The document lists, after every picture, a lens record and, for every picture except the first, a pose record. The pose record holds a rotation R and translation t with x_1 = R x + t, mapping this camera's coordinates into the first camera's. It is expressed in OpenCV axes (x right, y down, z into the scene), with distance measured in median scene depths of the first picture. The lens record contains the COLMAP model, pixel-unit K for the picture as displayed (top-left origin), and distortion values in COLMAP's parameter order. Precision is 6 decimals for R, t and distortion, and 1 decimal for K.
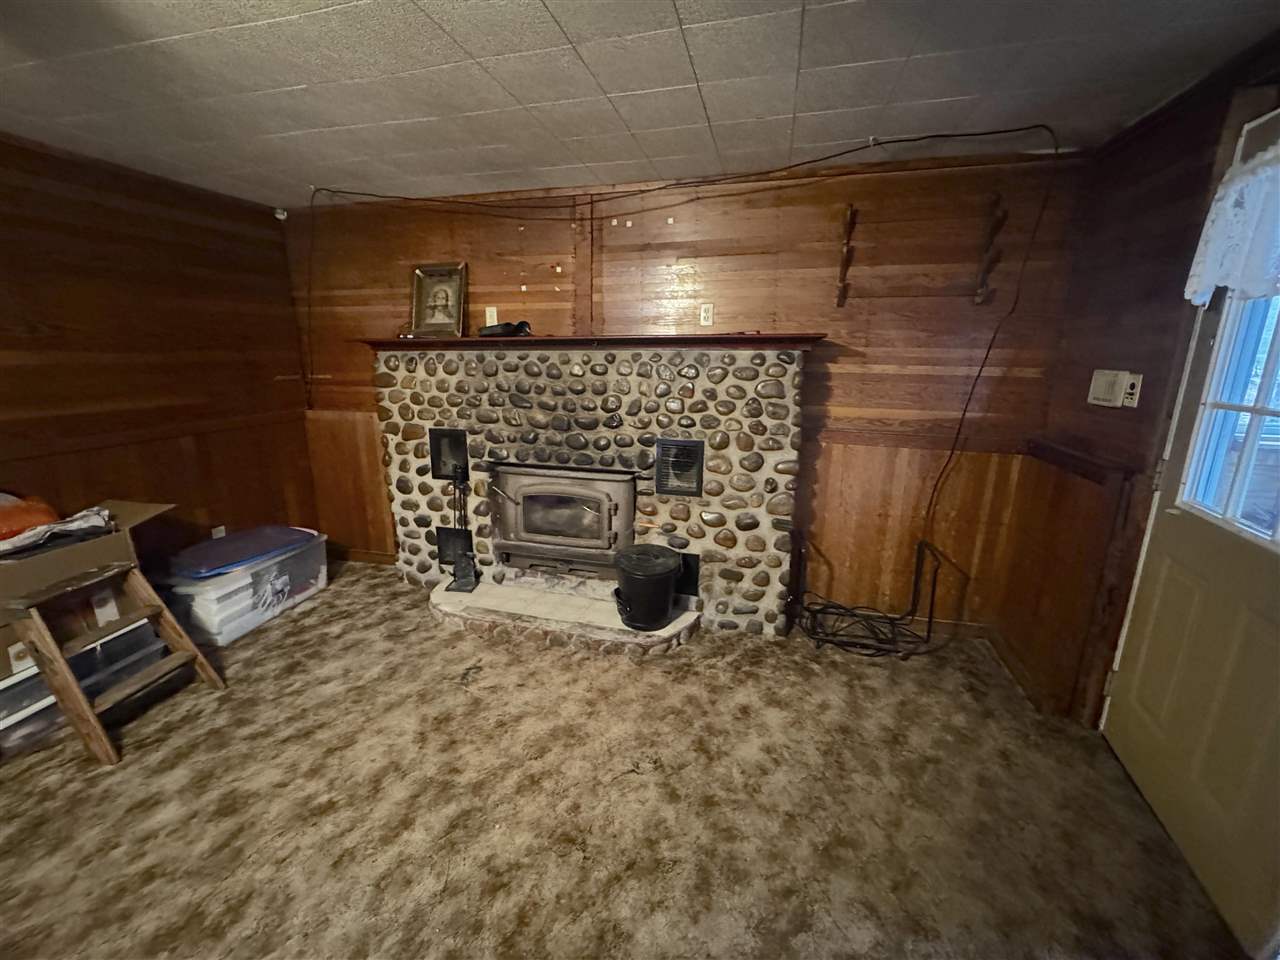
lens RADIAL K [[513.0, 0, 639.8], [0, 513.0, 476.9], [0, 0, 1]] dist [-0.001236, 0.000318]
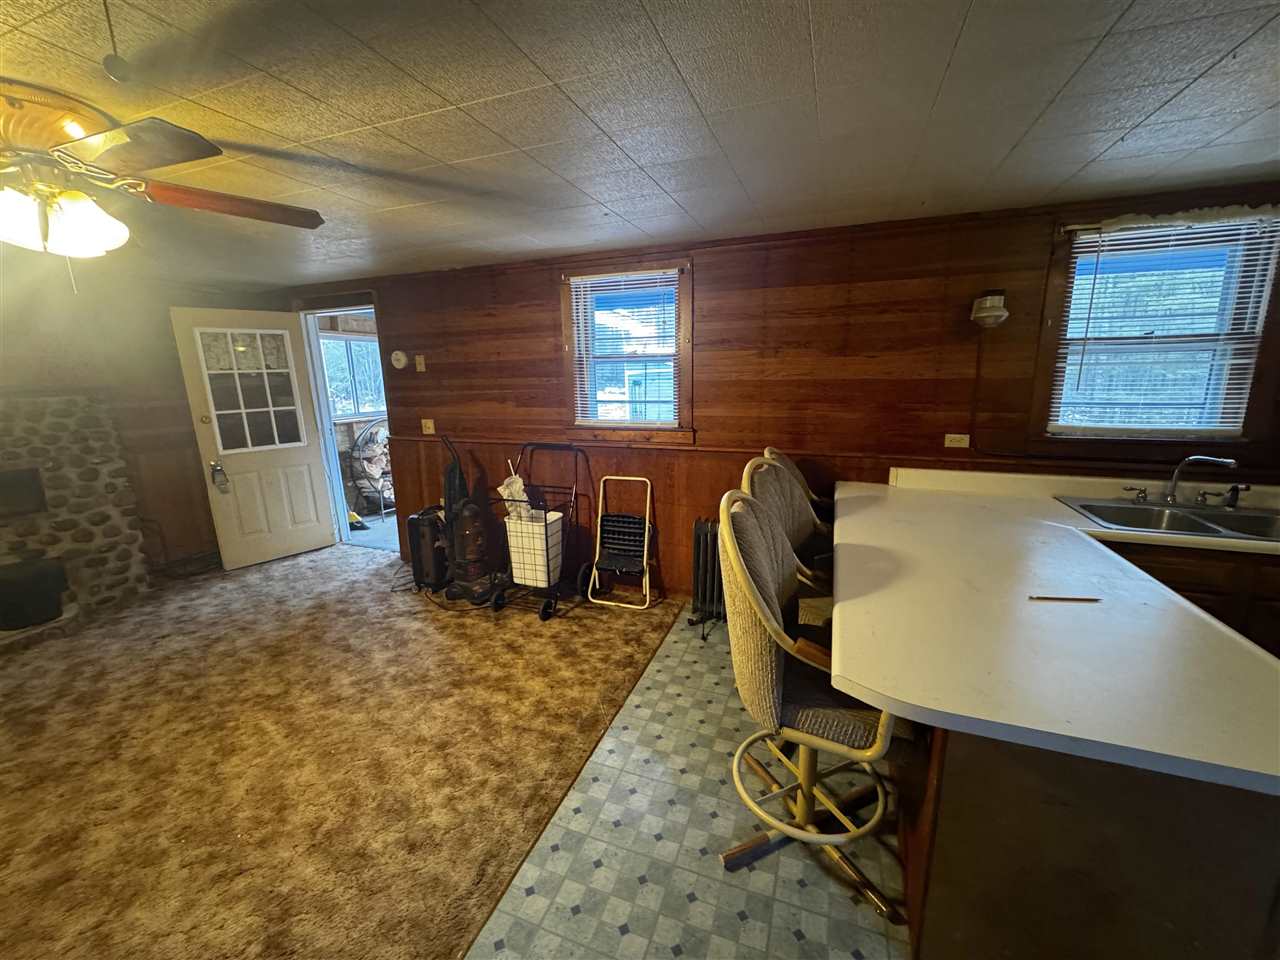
lens RADIAL K [[513.0, 0, 640.3], [0, 513.0, 478.9], [0, 0, 1]] dist [-0.001236, 0.000318]
pose [[0.107501, -0.209286, 0.971927, -0.963121], [0.261910, 0.949022, 0.175385, 0.128276], [-0.959086, 0.235703, 0.156835, -0.649981]]
